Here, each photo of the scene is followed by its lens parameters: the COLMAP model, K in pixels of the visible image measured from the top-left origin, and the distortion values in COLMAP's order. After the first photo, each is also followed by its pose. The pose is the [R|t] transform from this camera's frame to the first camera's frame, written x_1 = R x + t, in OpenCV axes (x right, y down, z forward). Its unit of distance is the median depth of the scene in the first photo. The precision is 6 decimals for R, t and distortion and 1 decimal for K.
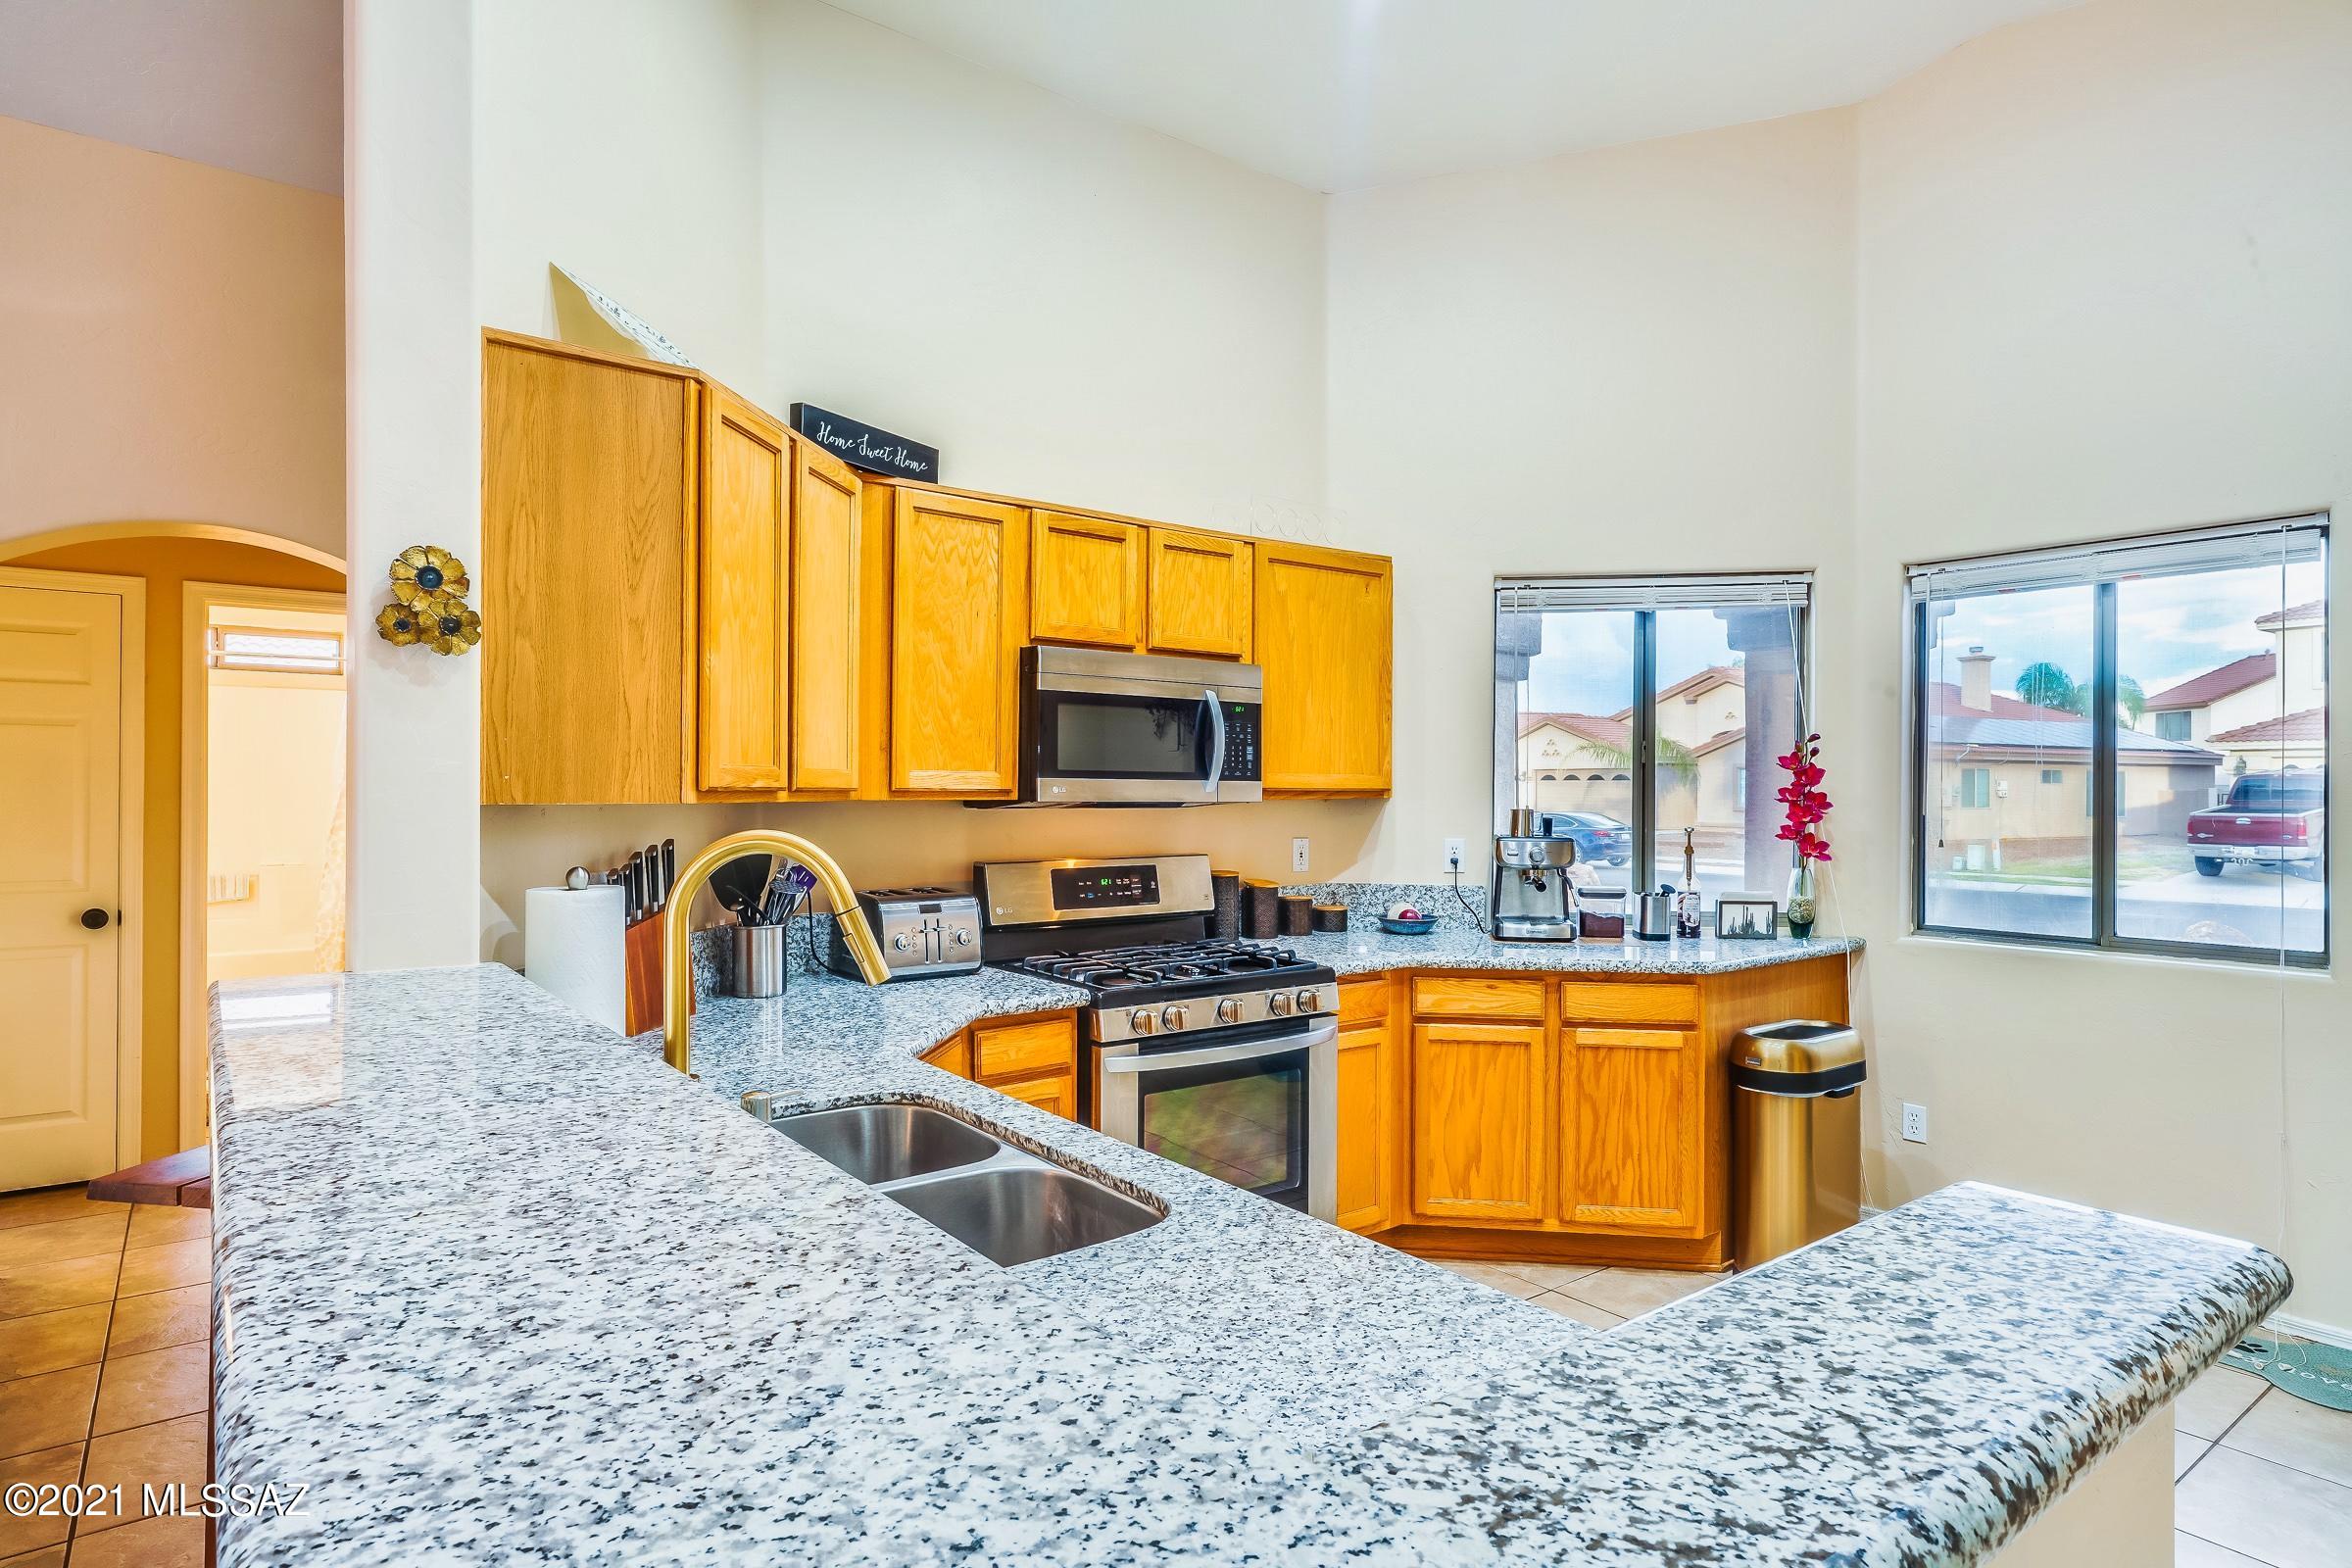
lens RADIAL K [[1285.5, 0, 1162.9], [0, 1285.5, 779.9], [0, 0, 1]] dist [-0.001044, 0.002759]
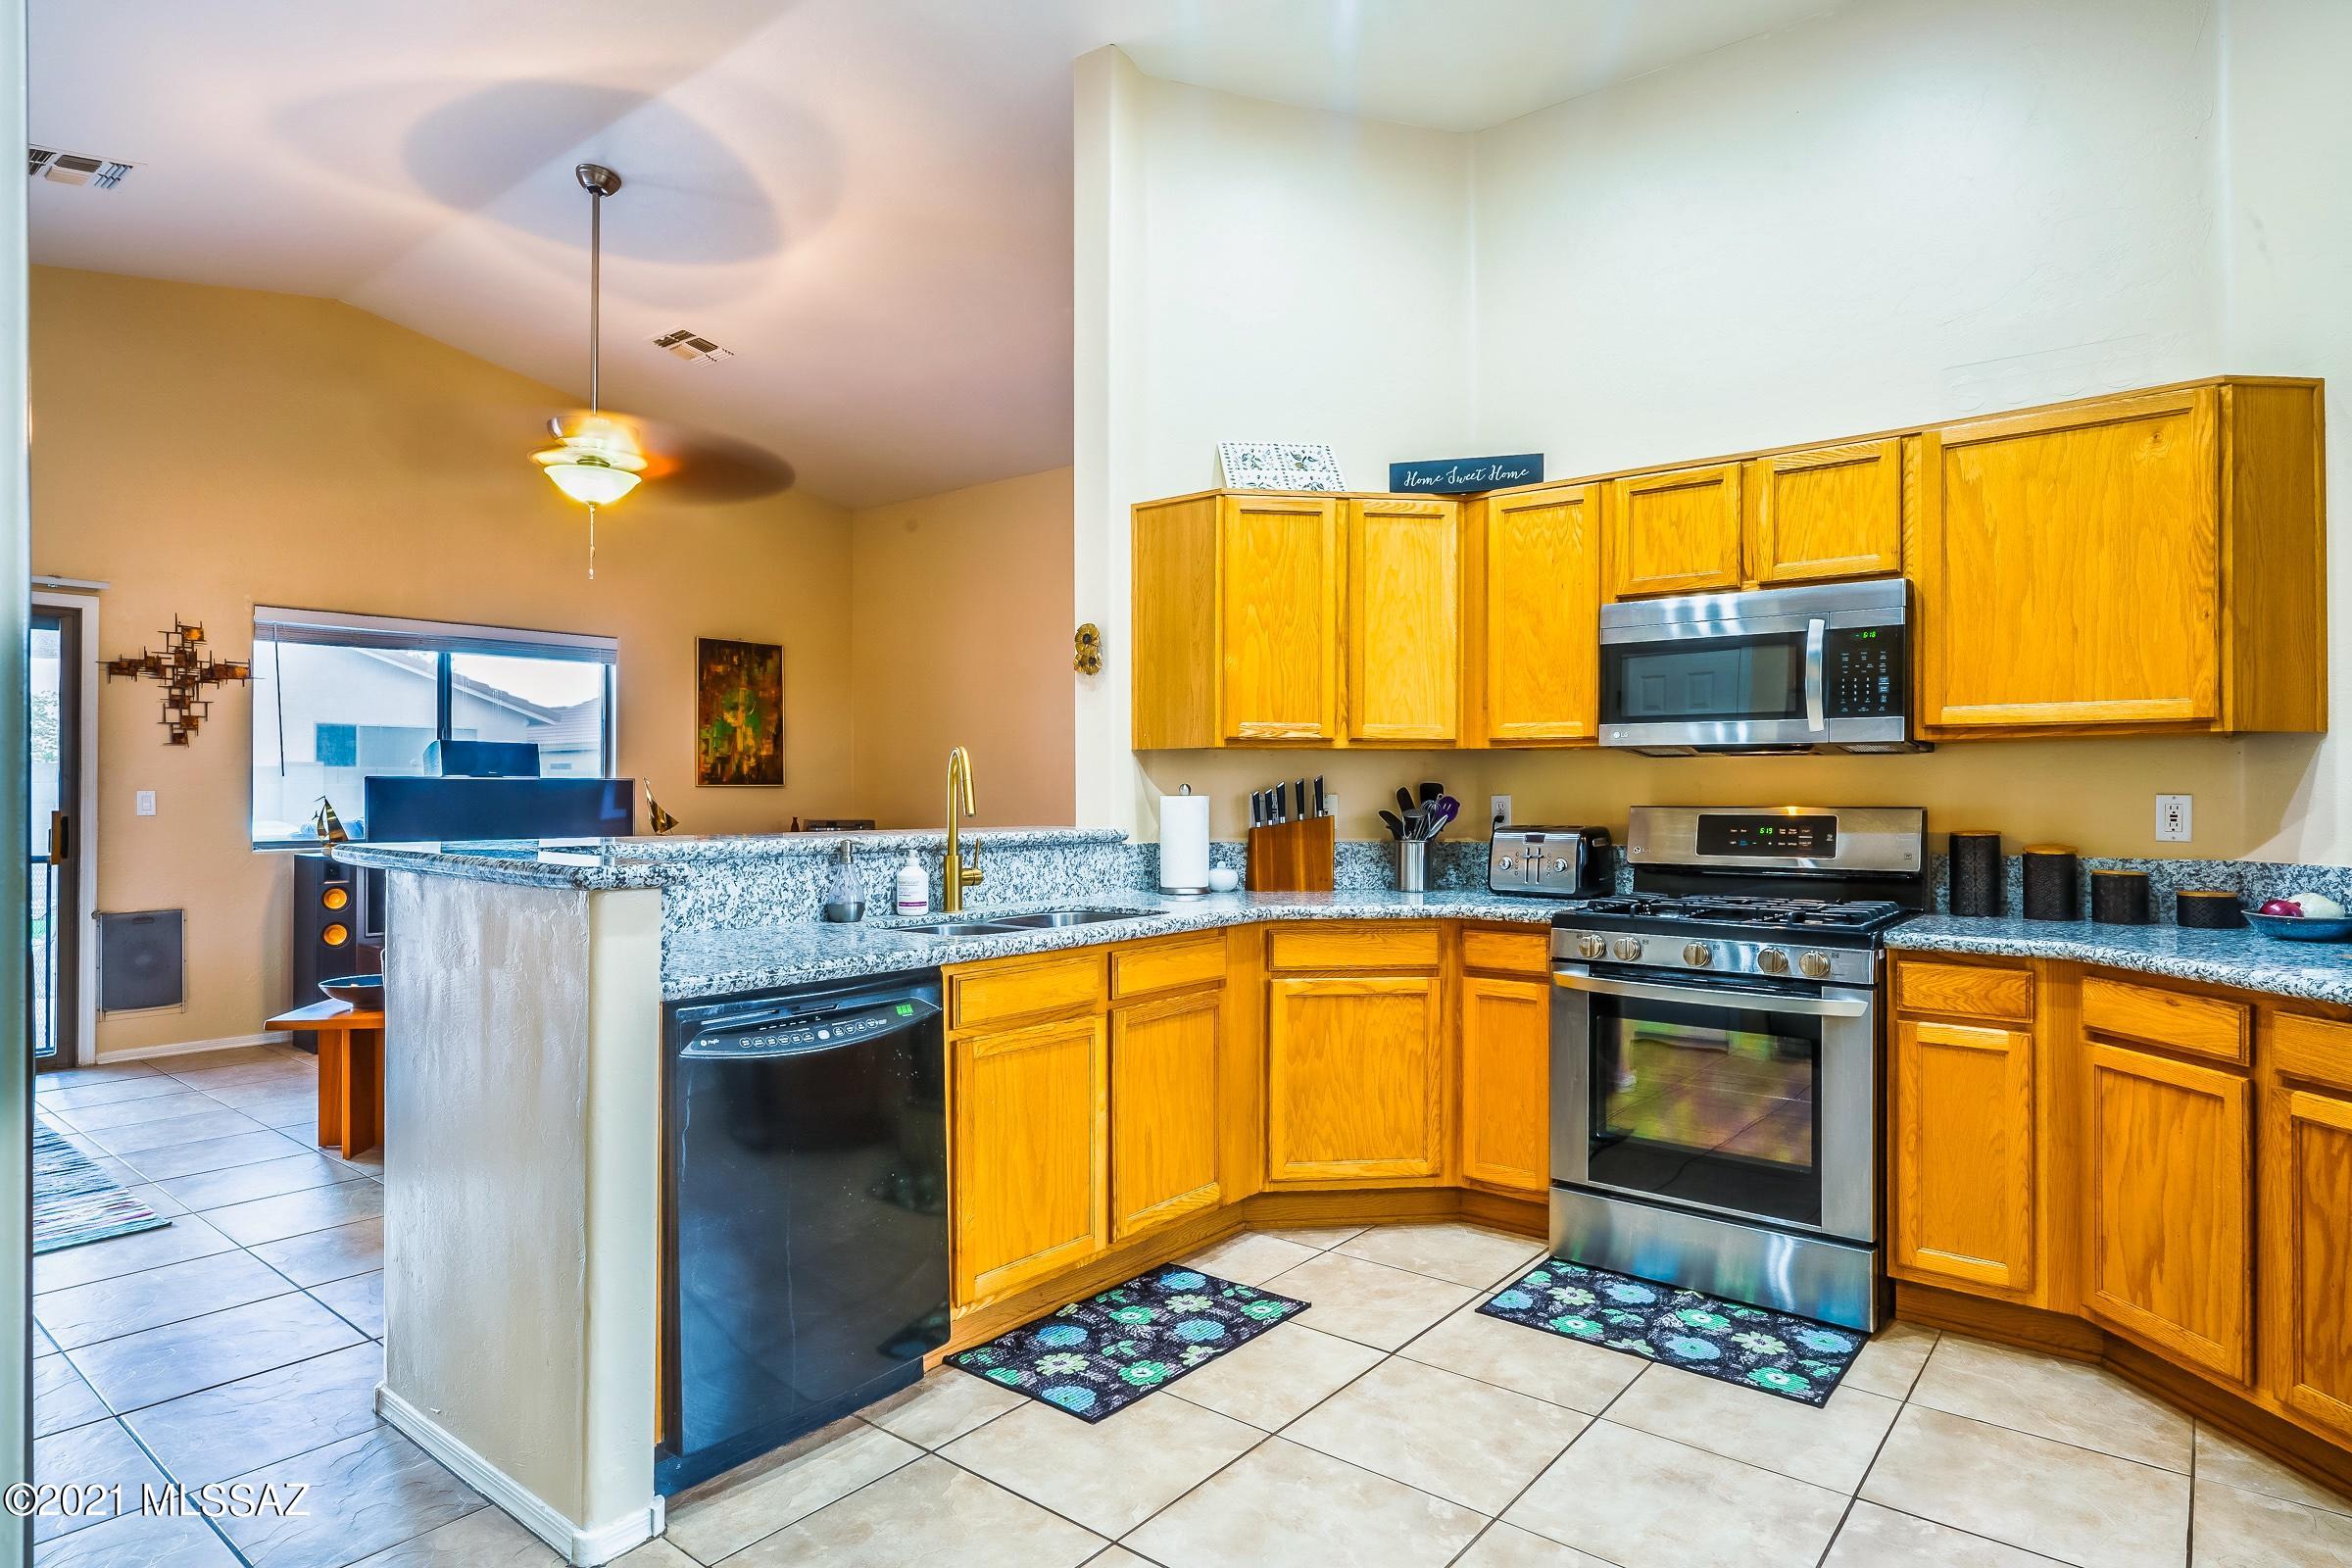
lens RADIAL K [[1285.5, 0, 1161.1], [0, 1285.5, 786.3], [0, 0, 1]] dist [-0.001044, 0.002759]
pose [[0.230170, -0.009227, -0.973107, 0.787188], [0.001280, 0.999957, -0.009179, 0.053944], [0.973149, 0.000867, 0.230172, 0.335101]]
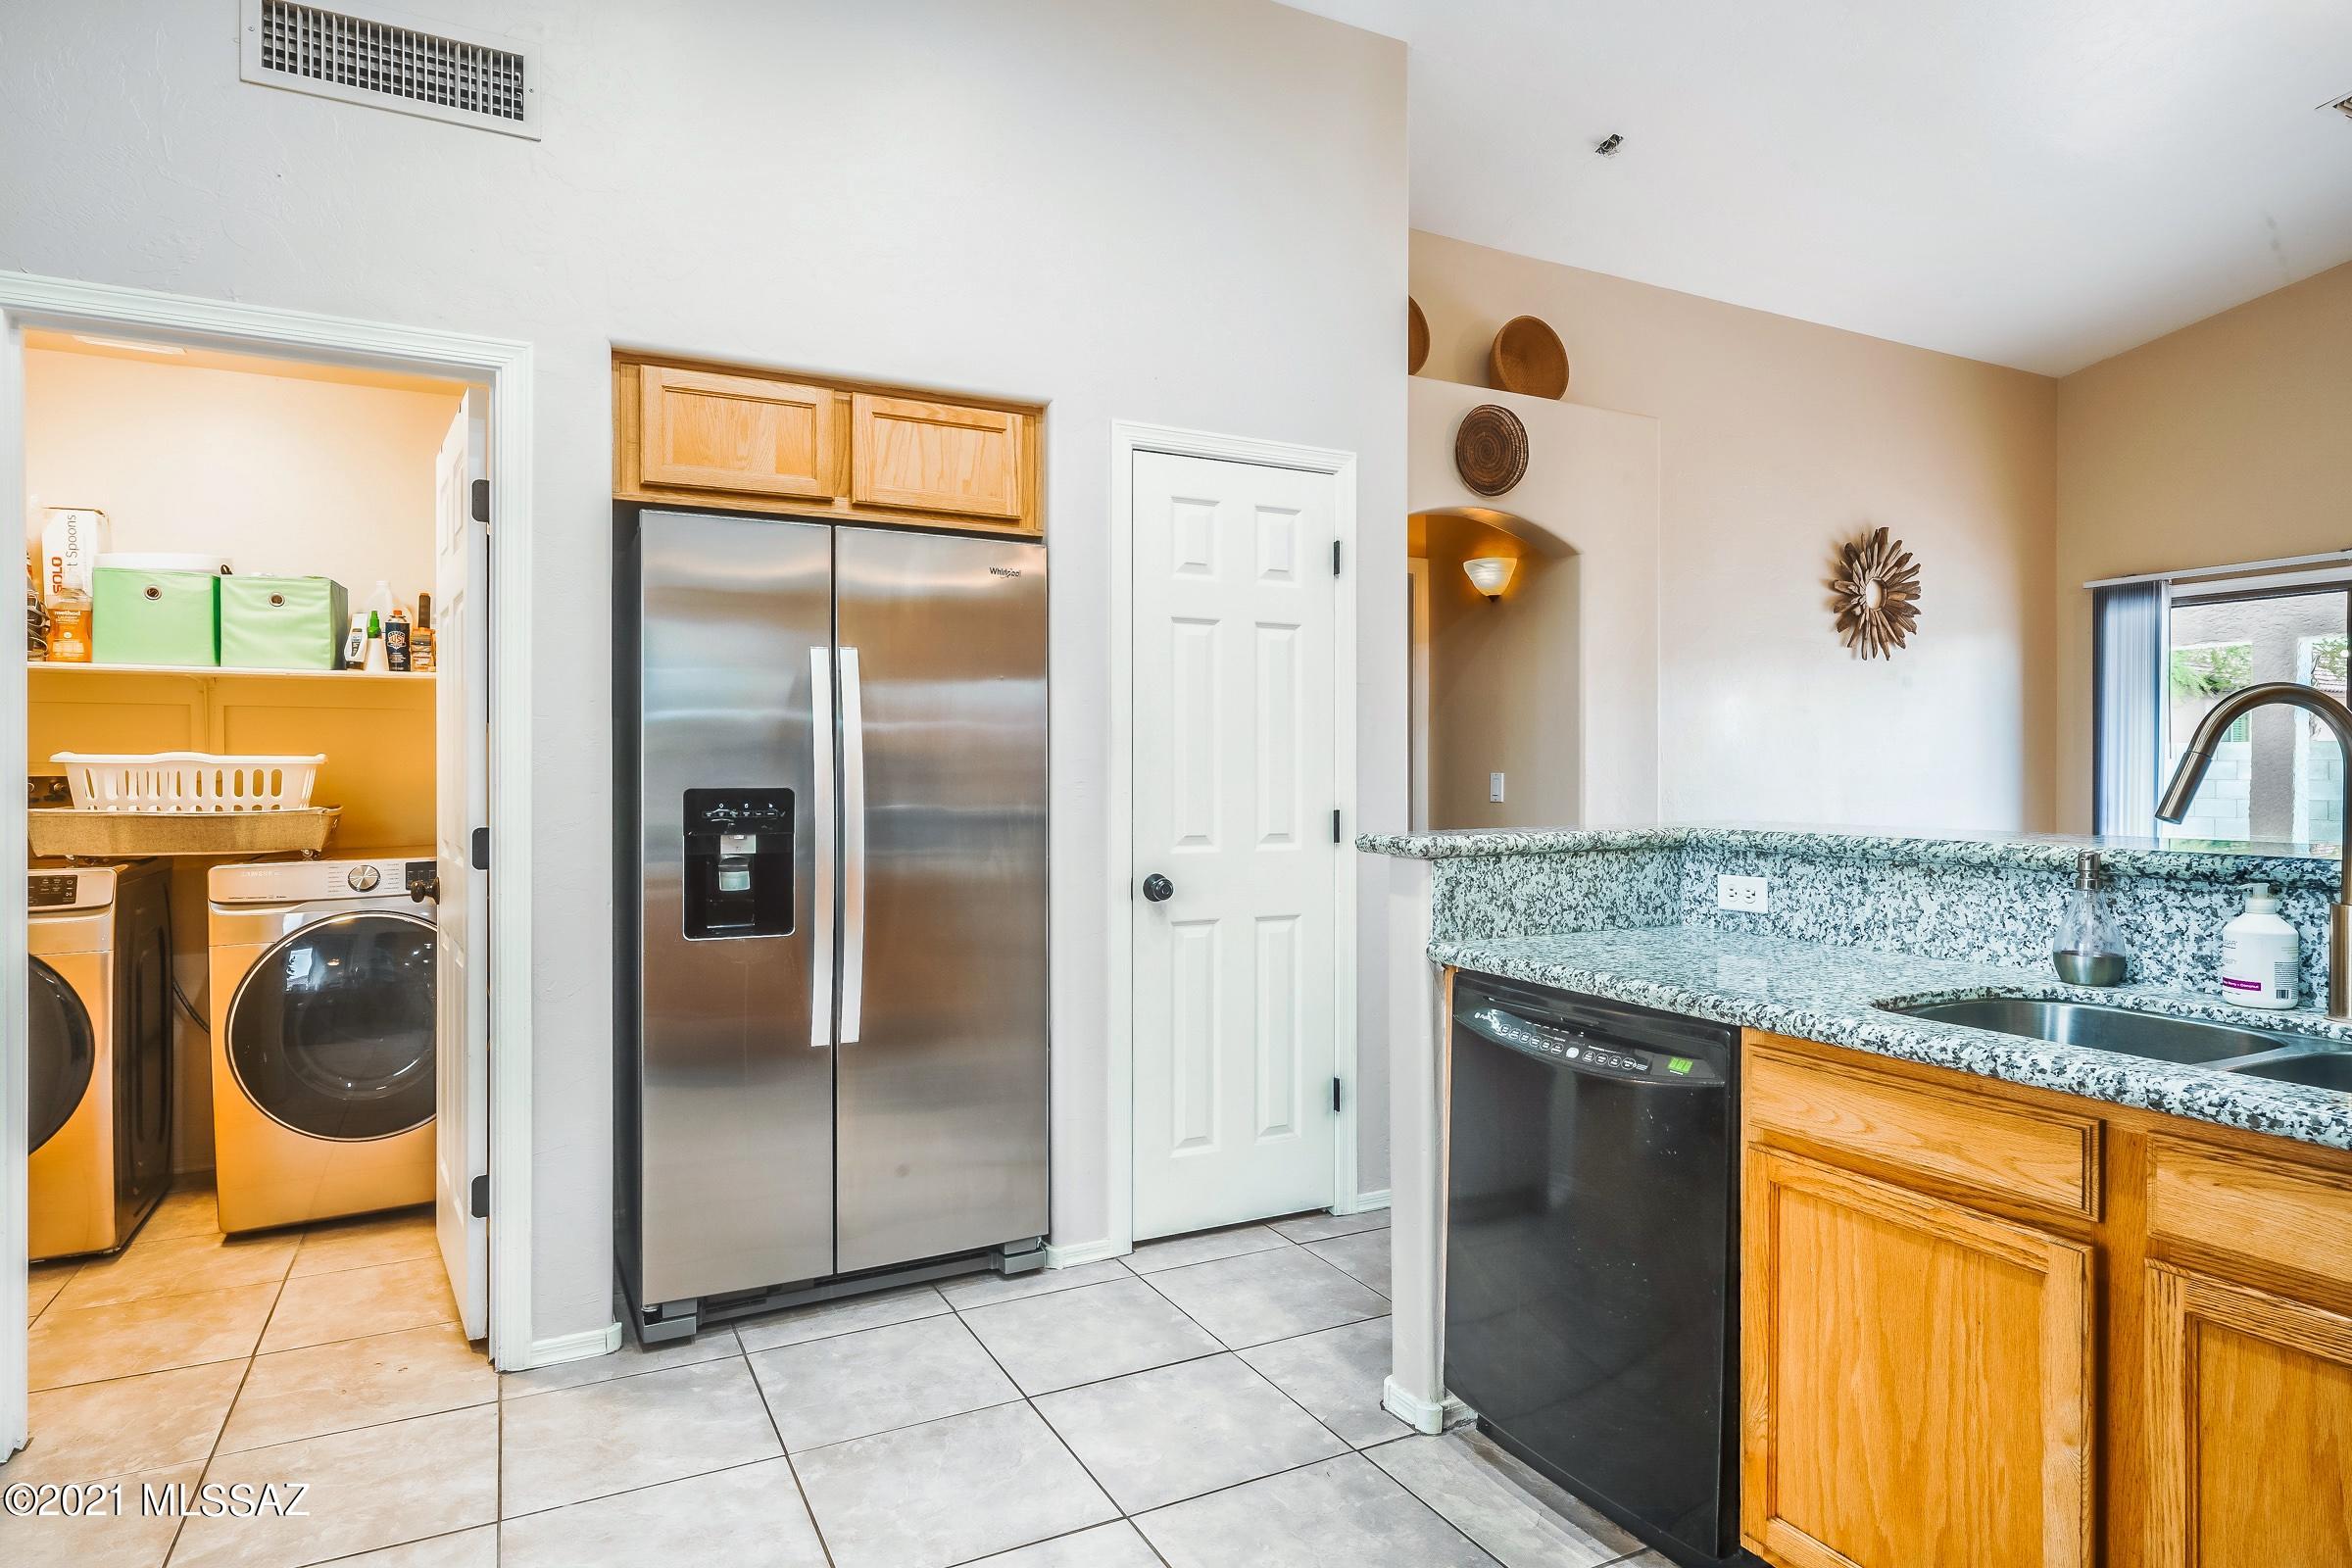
lens RADIAL K [[1285.5, 0, 1189.8], [0, 1285.5, 786.2], [0, 0, 1]] dist [-0.001044, 0.002759]
pose [[-0.988749, -0.007965, 0.149373, 0.182495], [-0.006209, 0.999906, 0.012212, 0.050486], [-0.149456, 0.011147, -0.988706, 0.914011]]
